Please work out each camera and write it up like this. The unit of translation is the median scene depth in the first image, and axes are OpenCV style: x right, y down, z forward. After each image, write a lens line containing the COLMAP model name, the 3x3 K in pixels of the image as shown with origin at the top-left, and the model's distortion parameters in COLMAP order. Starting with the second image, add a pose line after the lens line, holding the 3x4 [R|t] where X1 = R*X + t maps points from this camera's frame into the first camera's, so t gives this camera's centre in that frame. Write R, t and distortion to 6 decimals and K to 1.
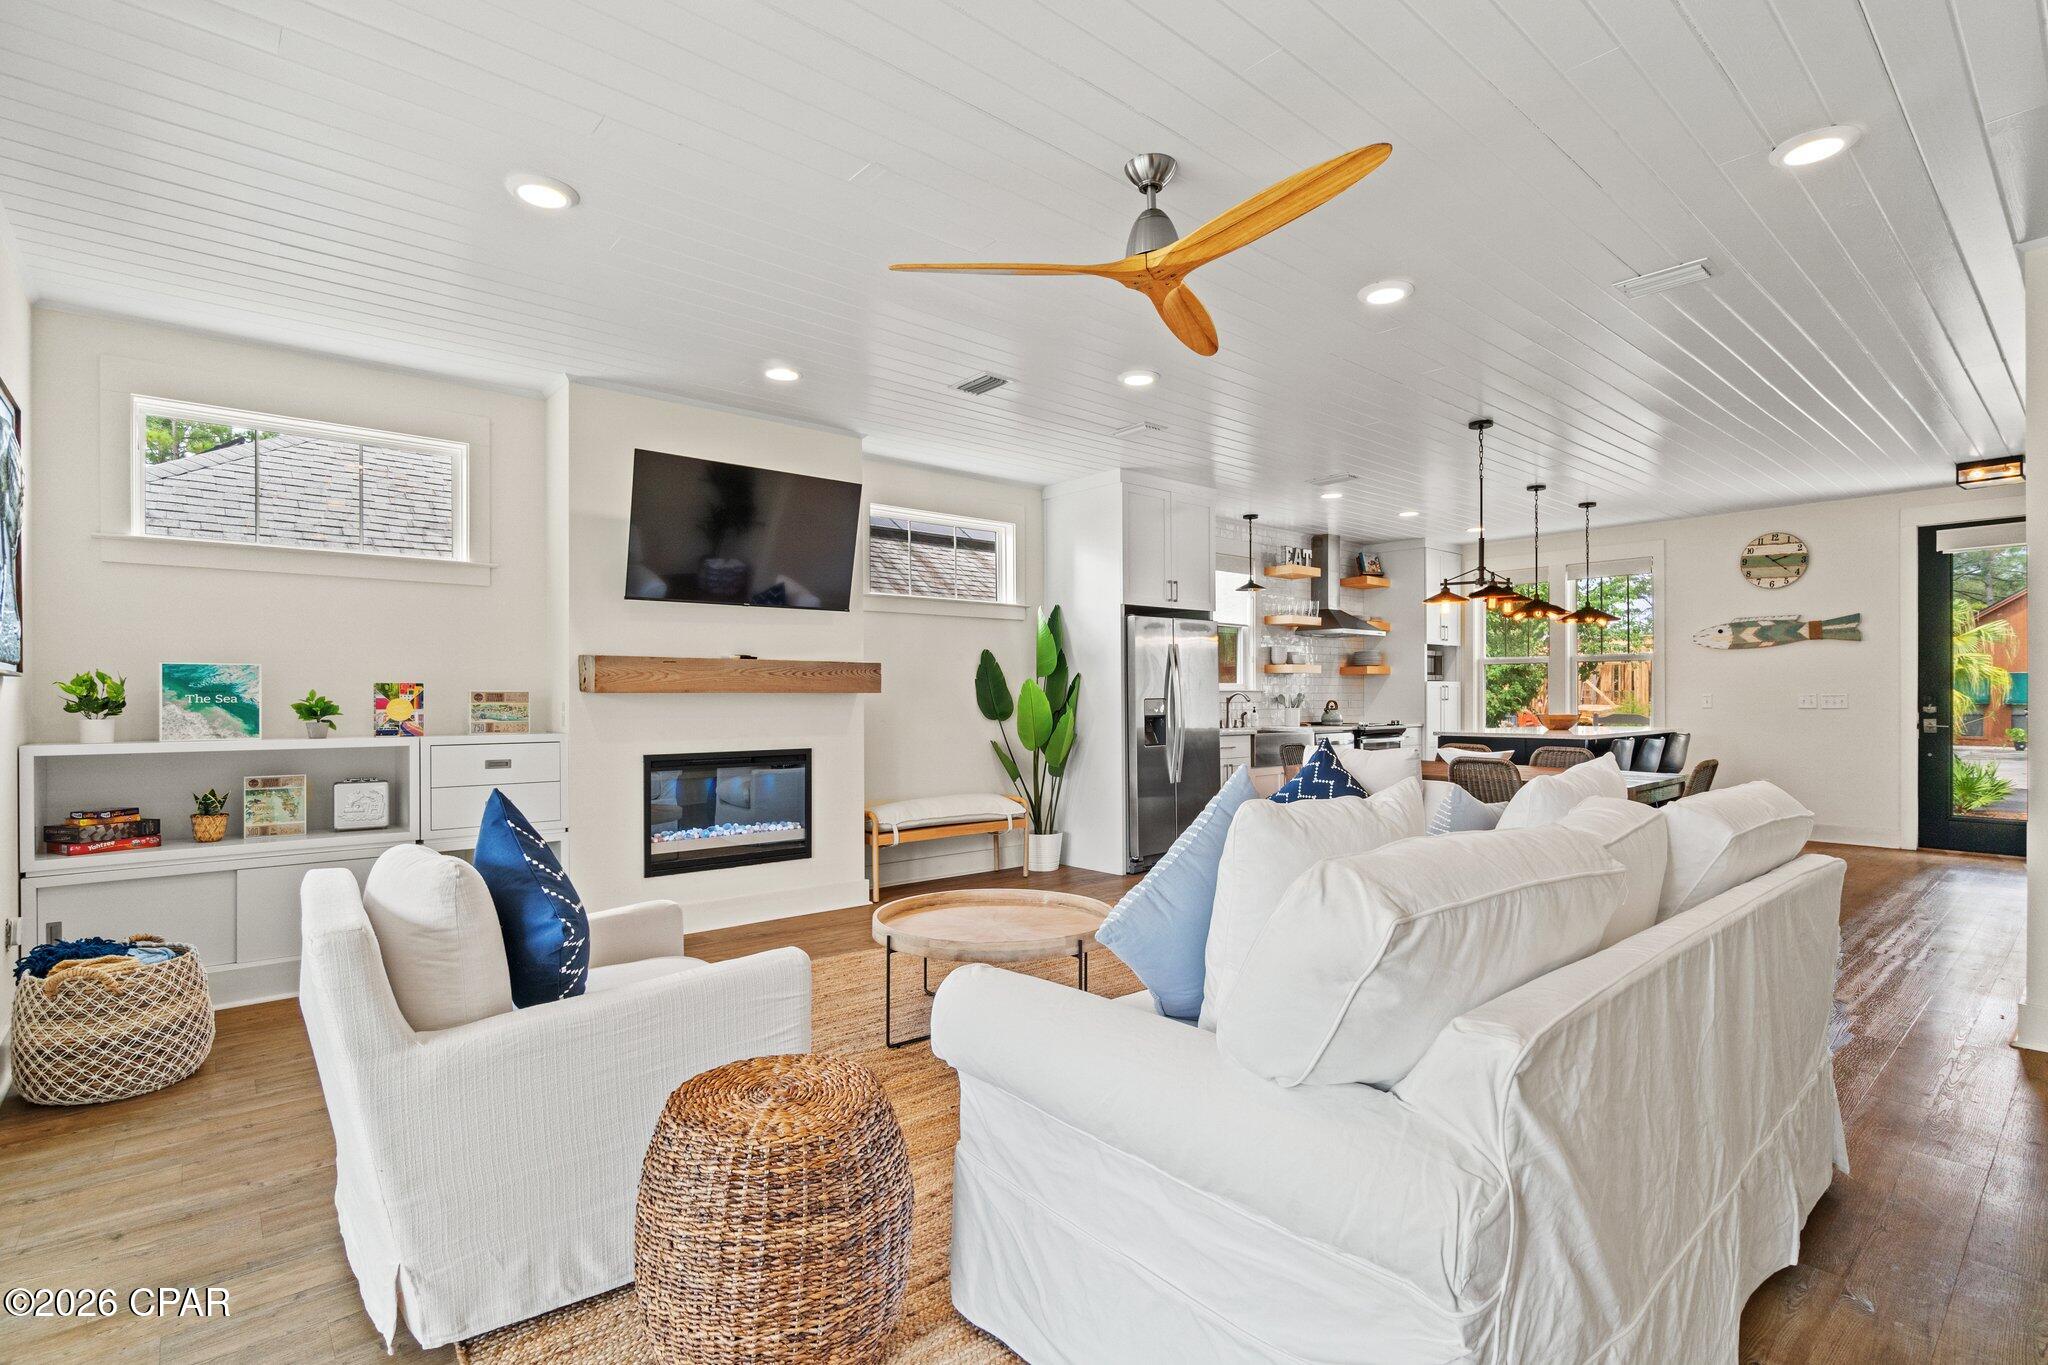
lens RADIAL K [[948.5, 0, 1009.5], [0, 948.5, 689.5], [0, 0, 1]] dist [0.001314, 0.000147]
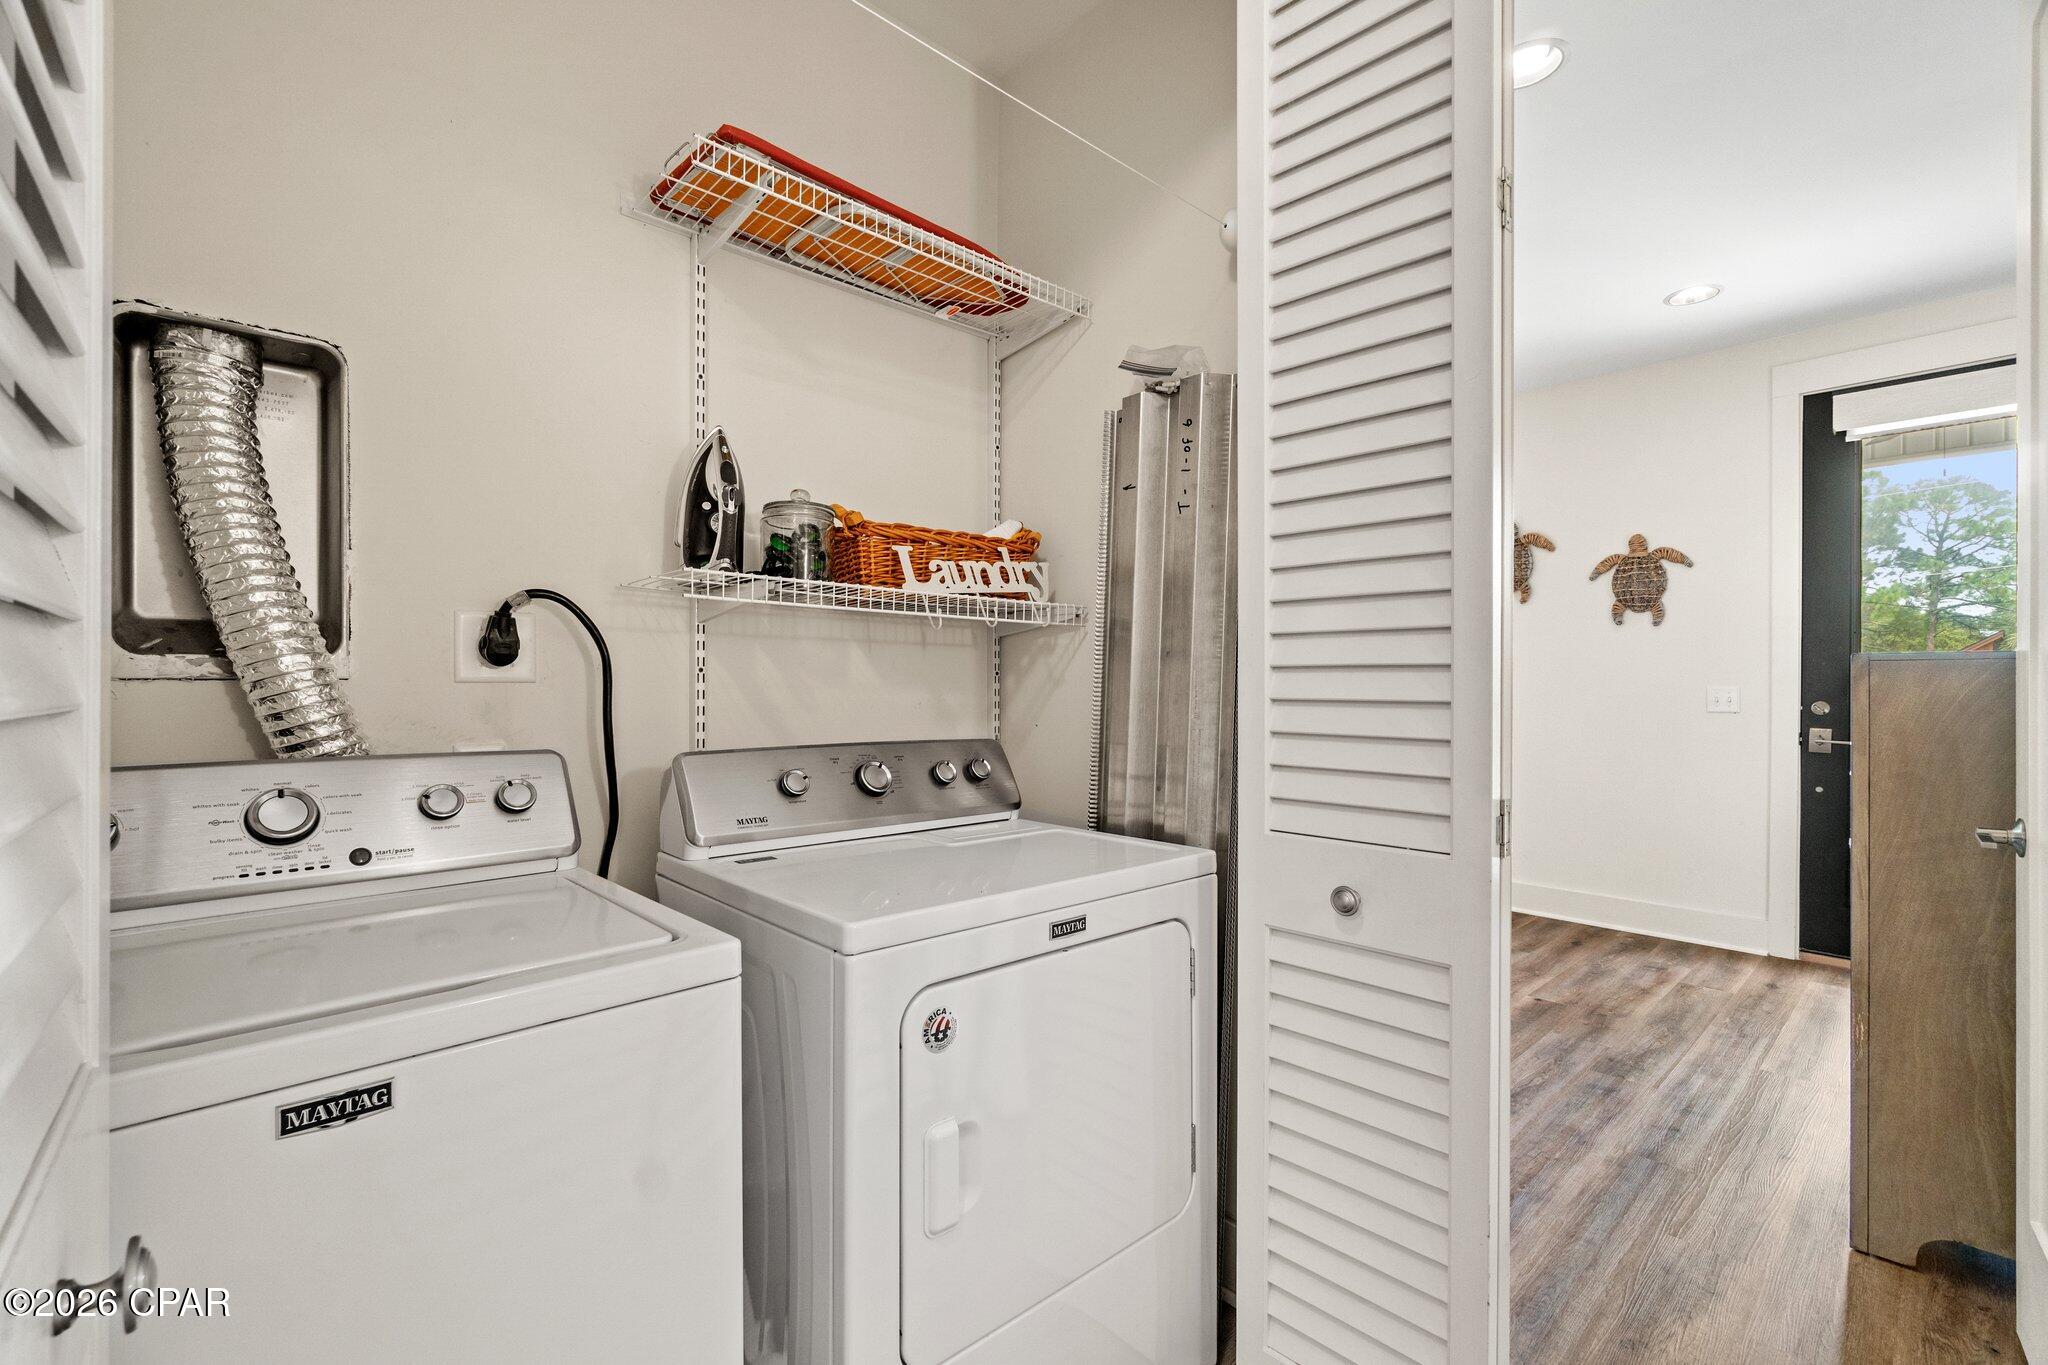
lens RADIAL K [[891.4, 0, 1025.7], [0, 891.4, 689.5], [0, 0, 1]] dist [-0.005288, 0.001124]
pose [[0.998905, 0.002596, 0.046718, 0.446620], [-0.002865, 0.999980, 0.005704, 0.006883], [-0.046702, -0.005832, 0.998892, 0.467514]]
